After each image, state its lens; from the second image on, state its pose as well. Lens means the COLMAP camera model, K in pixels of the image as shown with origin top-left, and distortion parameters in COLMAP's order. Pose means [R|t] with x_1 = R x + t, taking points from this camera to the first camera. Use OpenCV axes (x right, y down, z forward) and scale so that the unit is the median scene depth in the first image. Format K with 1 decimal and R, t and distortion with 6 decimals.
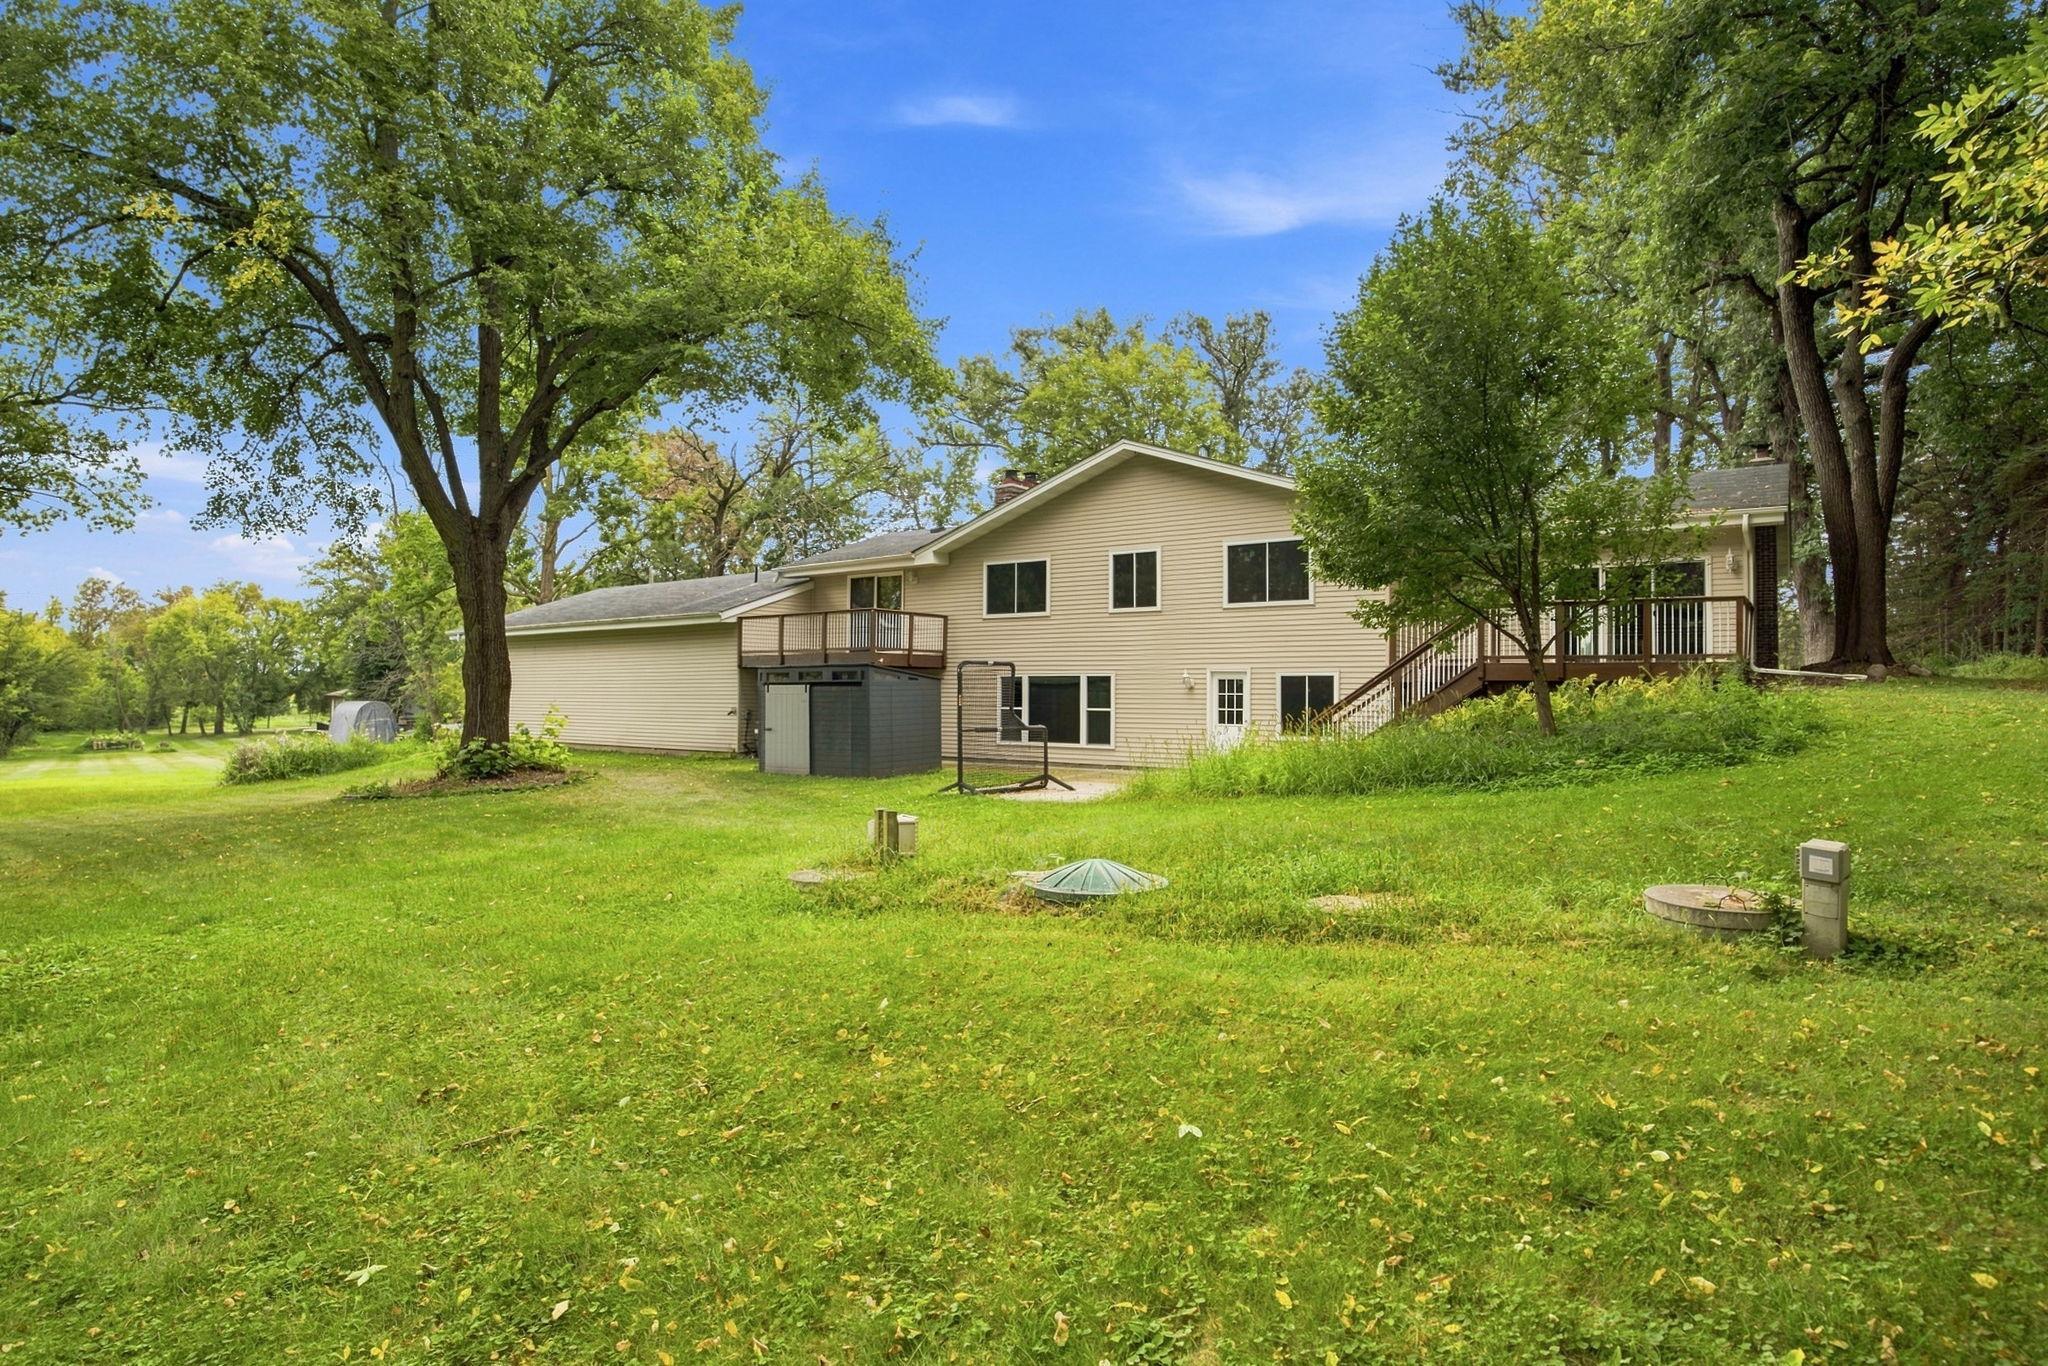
lens RADIAL K [[1050.6, 0, 1024.0], [0, 1050.6, 683.0], [0, 0, 1]] dist [-0.093278, 0.031314]
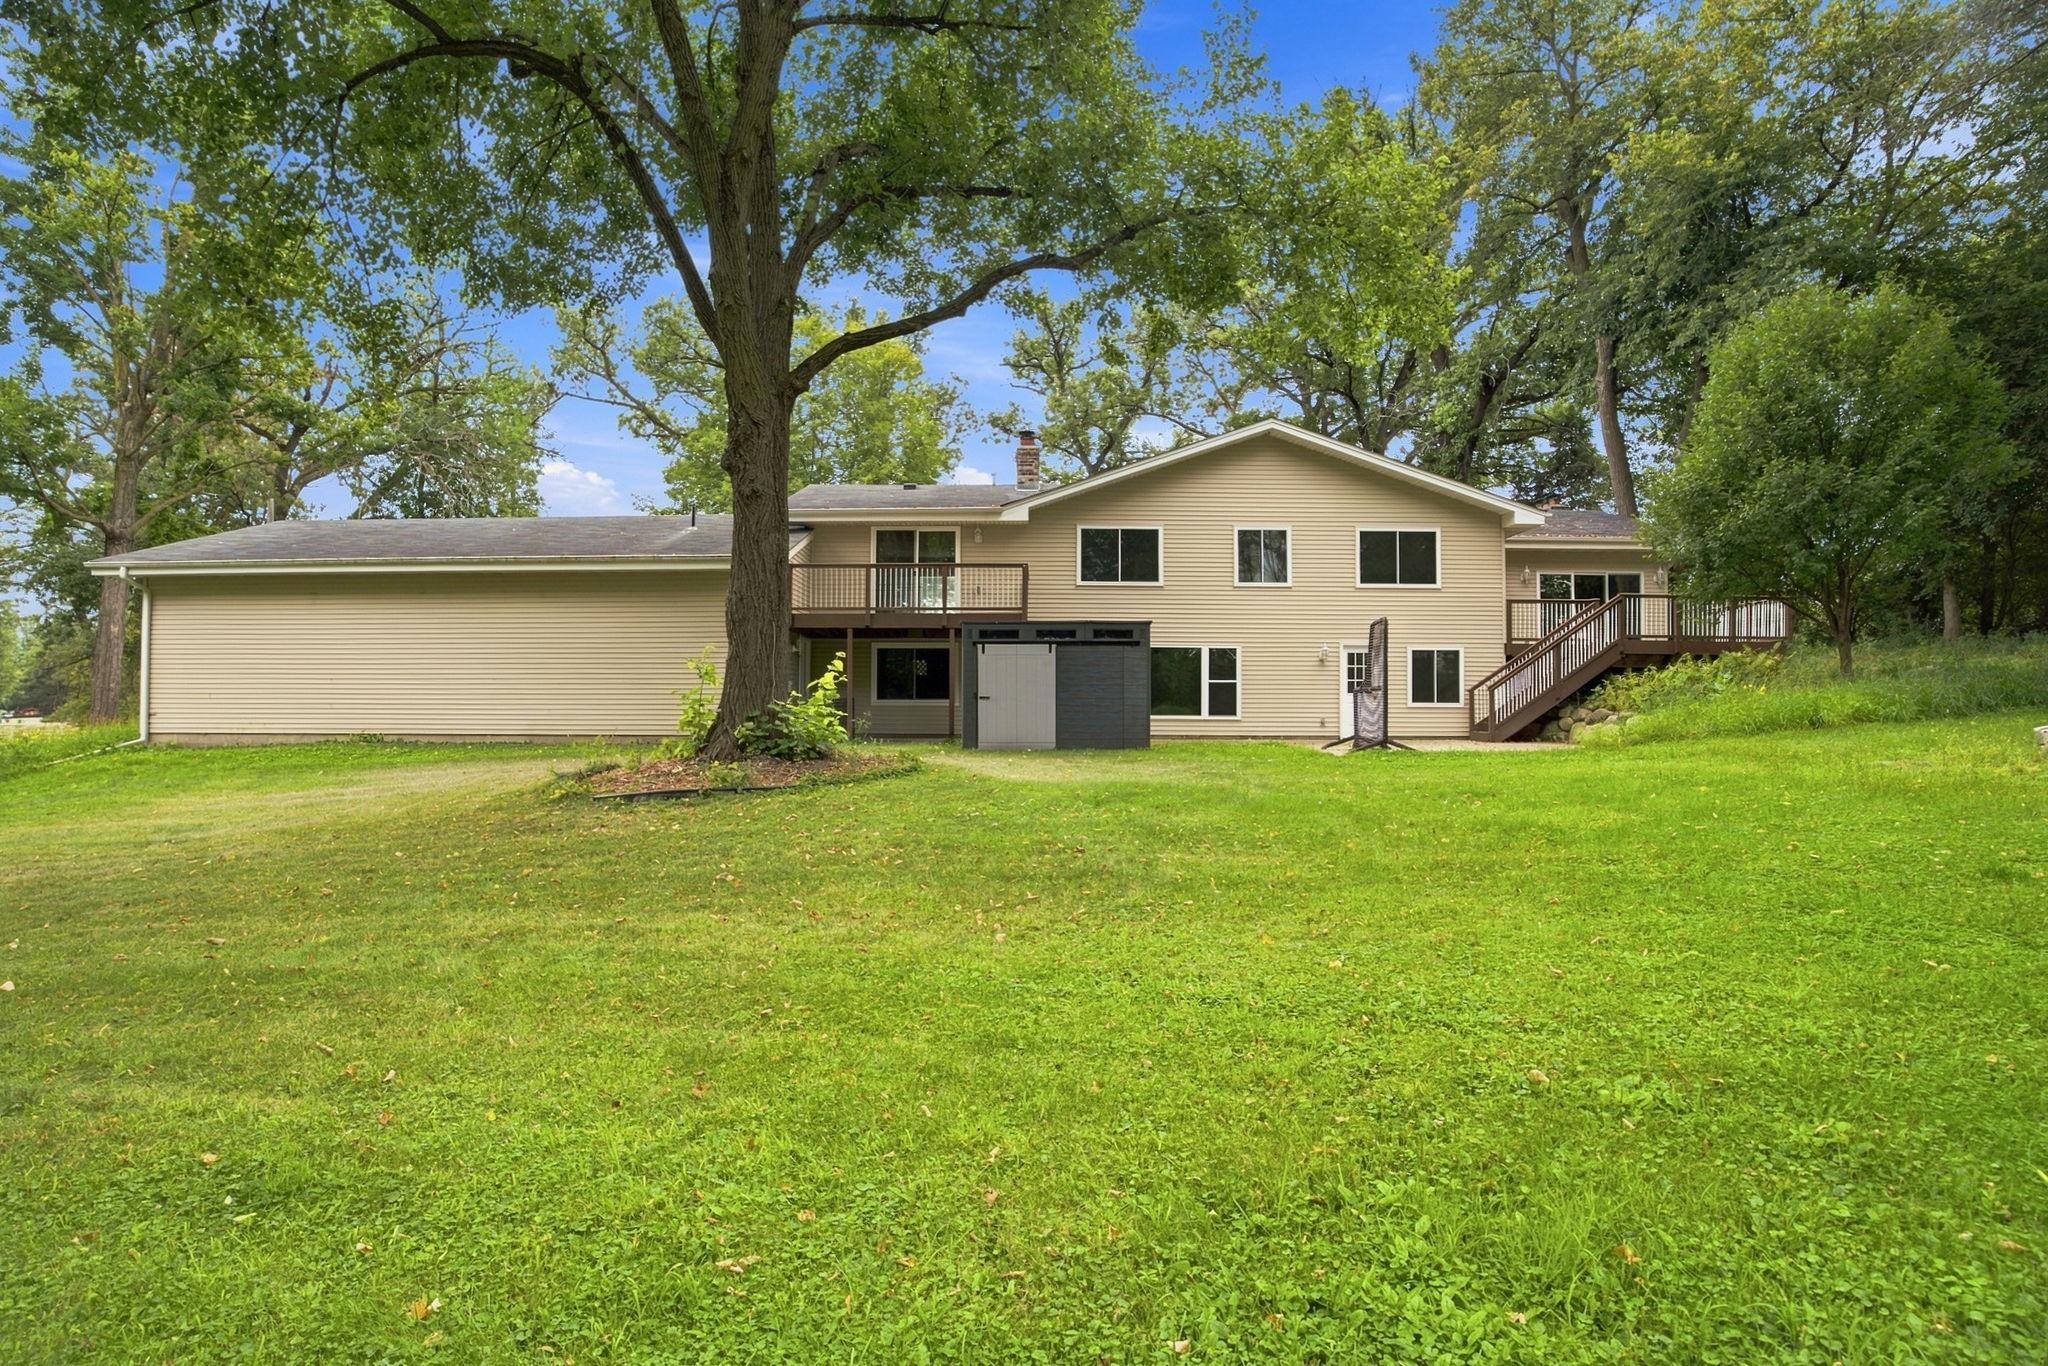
lens RADIAL K [[1050.6, 0, 1024.0], [0, 1050.6, 683.0], [0, 0, 1]] dist [-0.093278, 0.031314]
pose [[0.807916, 0.012109, 0.589173, -0.690880], [-0.004260, 0.999883, -0.014708, 0.043326], [-0.589282, 0.009373, 0.807873, 0.306938]]
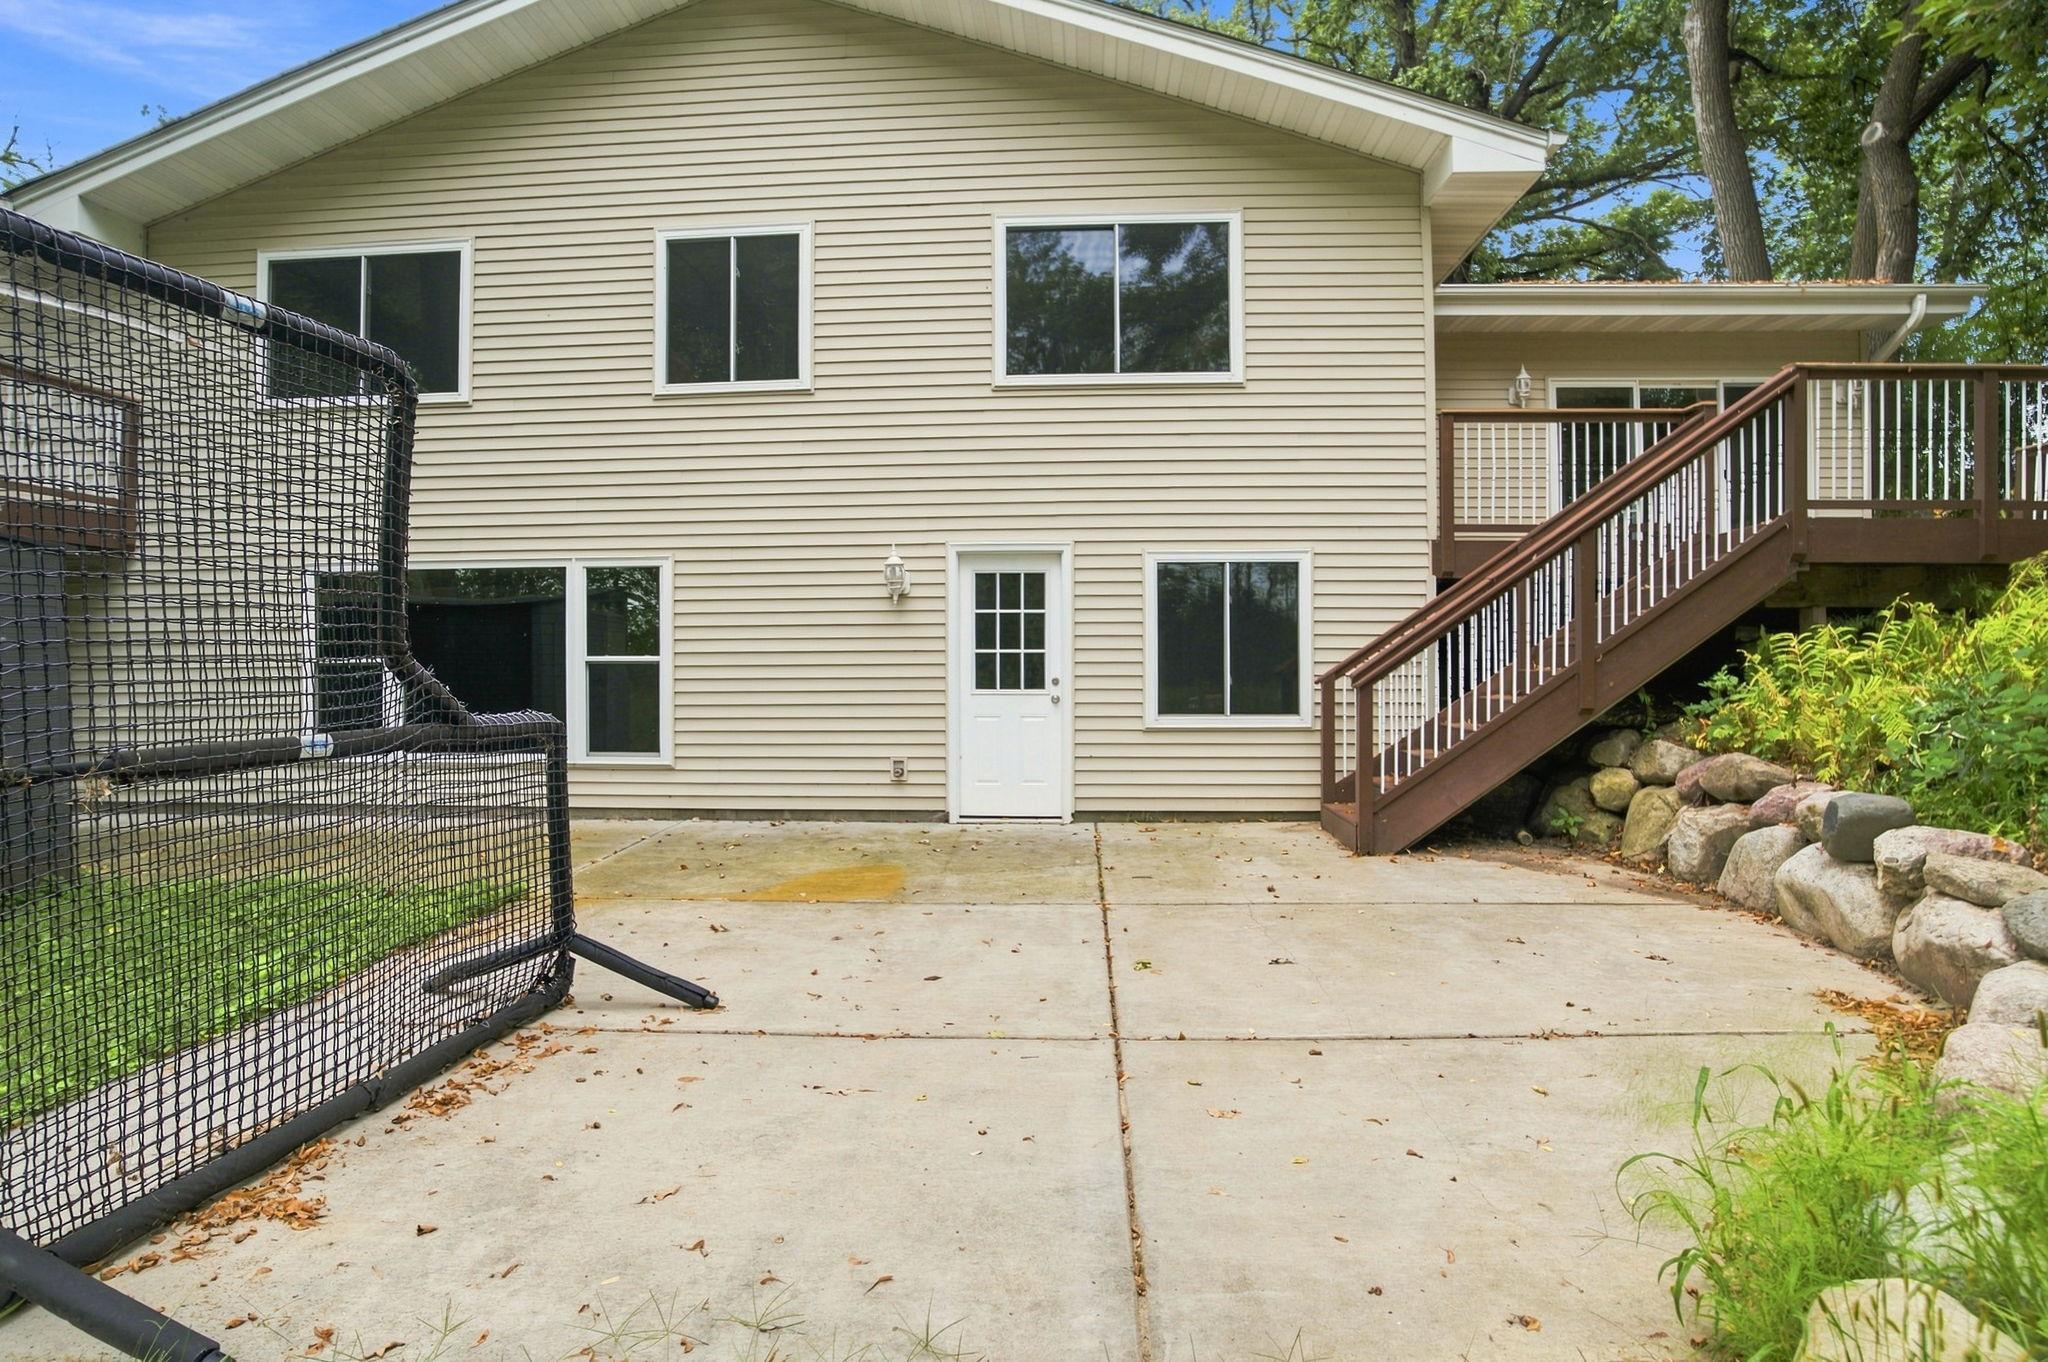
lens RADIAL K [[1050.6, 0, 1024.0], [0, 1050.6, 681.0], [0, 0, 1]] dist [-0.093278, 0.031314]
pose [[0.832925, -0.014610, 0.553193, -0.012704], [0.002907, 0.999753, 0.022028, 0.026112], [-0.553378, -0.016740, 0.832762, 0.636136]]
